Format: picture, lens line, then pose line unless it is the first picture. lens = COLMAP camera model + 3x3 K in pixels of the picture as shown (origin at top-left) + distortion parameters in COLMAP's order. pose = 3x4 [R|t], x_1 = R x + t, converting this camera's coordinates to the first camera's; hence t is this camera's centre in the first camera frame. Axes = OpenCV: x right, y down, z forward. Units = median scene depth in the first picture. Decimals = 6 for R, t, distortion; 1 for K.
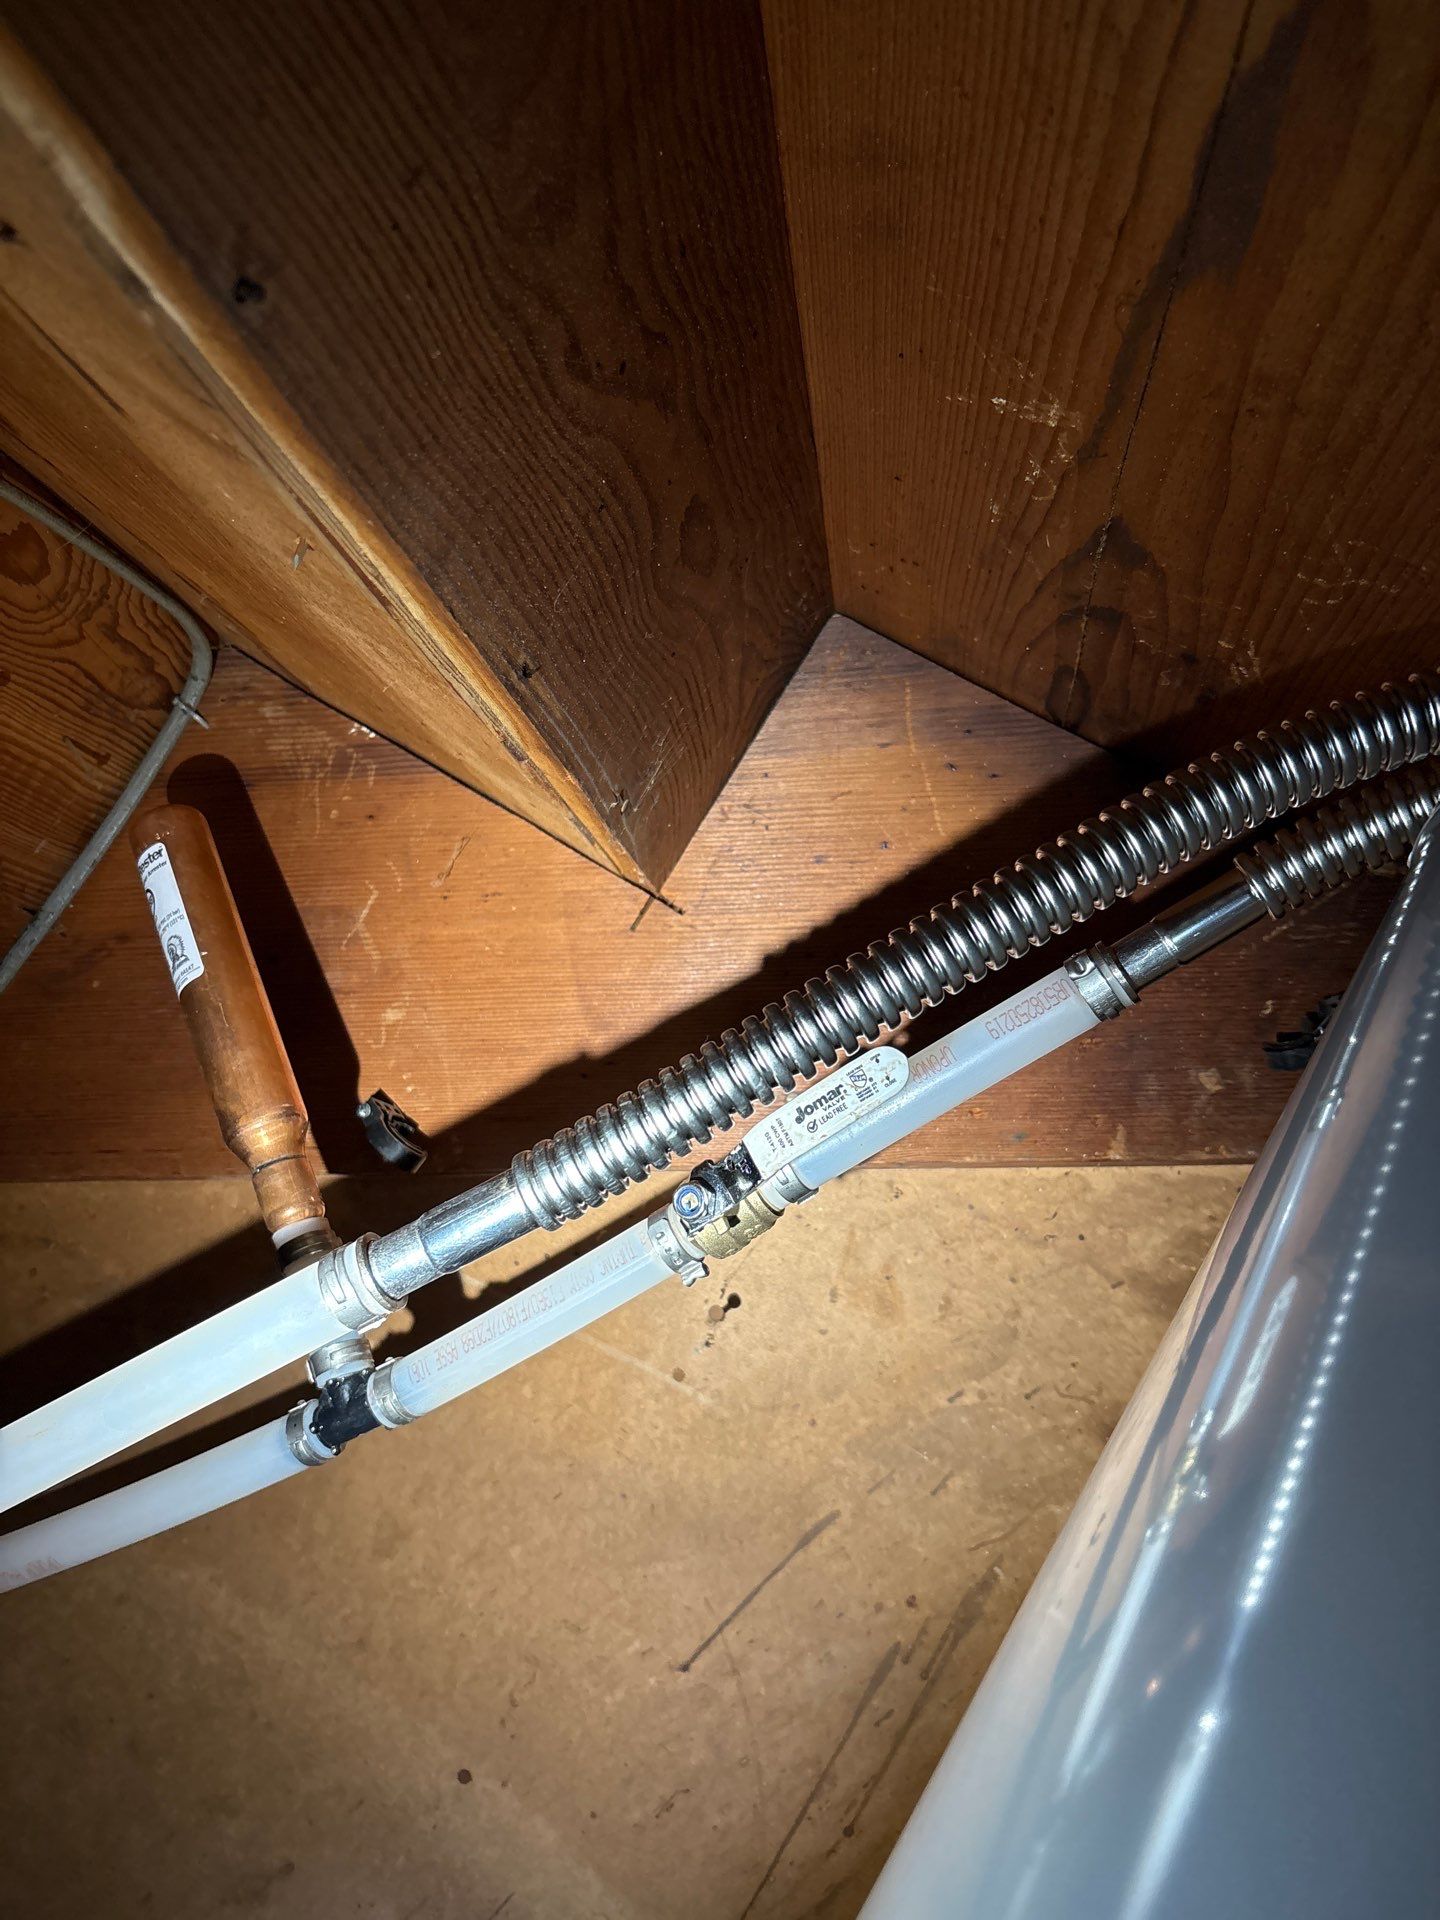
lens RADIAL K [[1474.2, 0, 723.4], [0, 1474.2, 965.6], [0, 0, 1]] dist [0.011684, -0.004935]
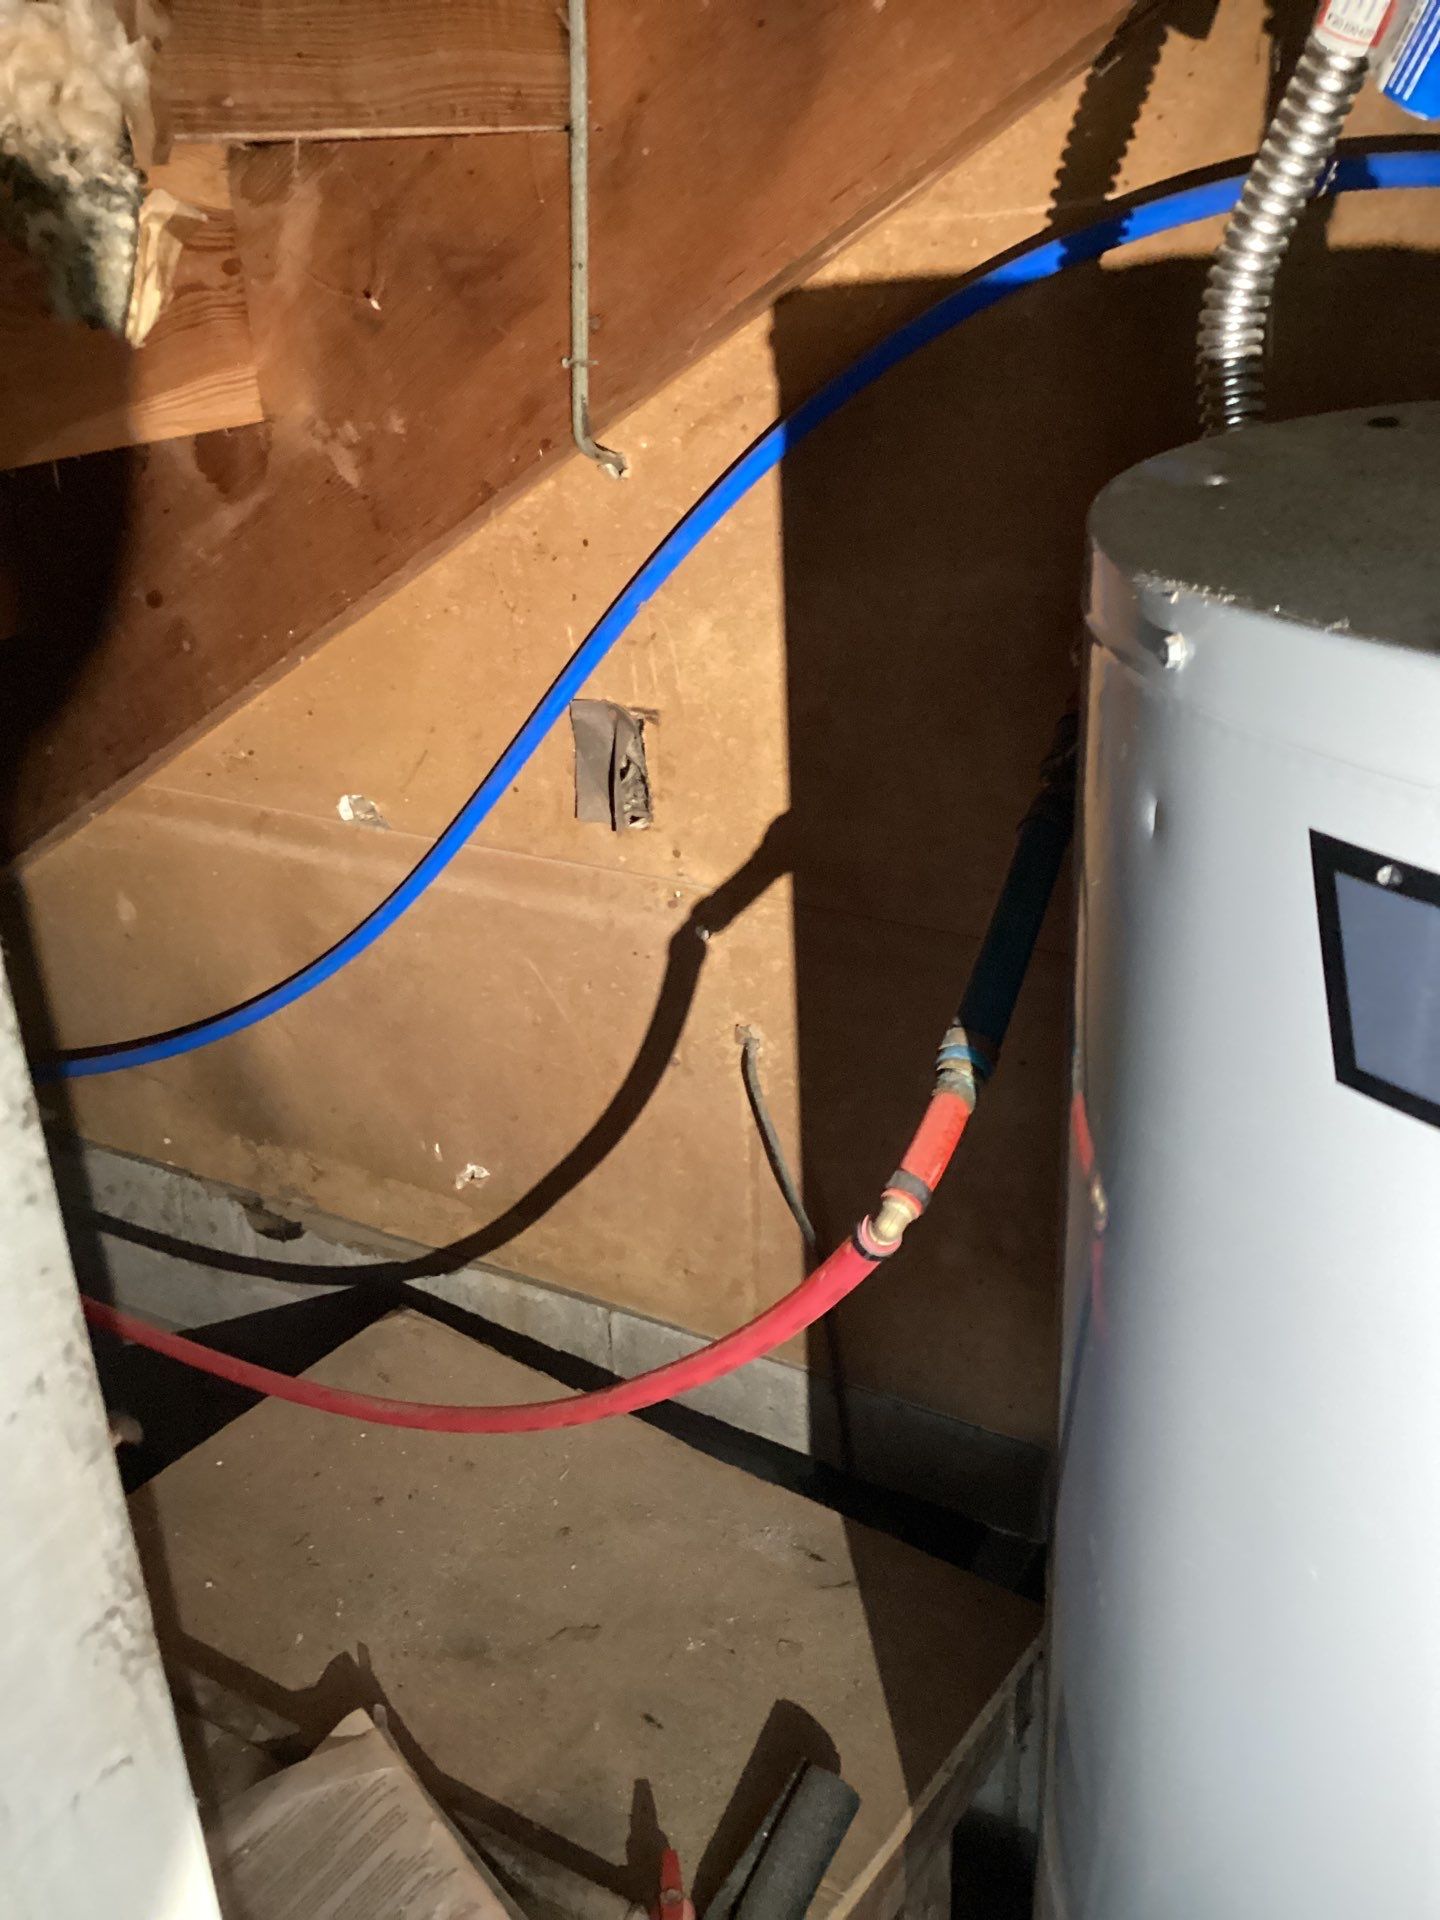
lens RADIAL K [[1730.4, 0, 702.4], [0, 1730.4, 967.8], [0, 0, 1]] dist [0.146080, -0.258114]
pose [[0.775650, -0.357867, -0.519902, 0.078953], [0.541212, 0.800926, 0.256137, 0.198493], [0.324741, -0.480050, 0.814921, -0.374666]]
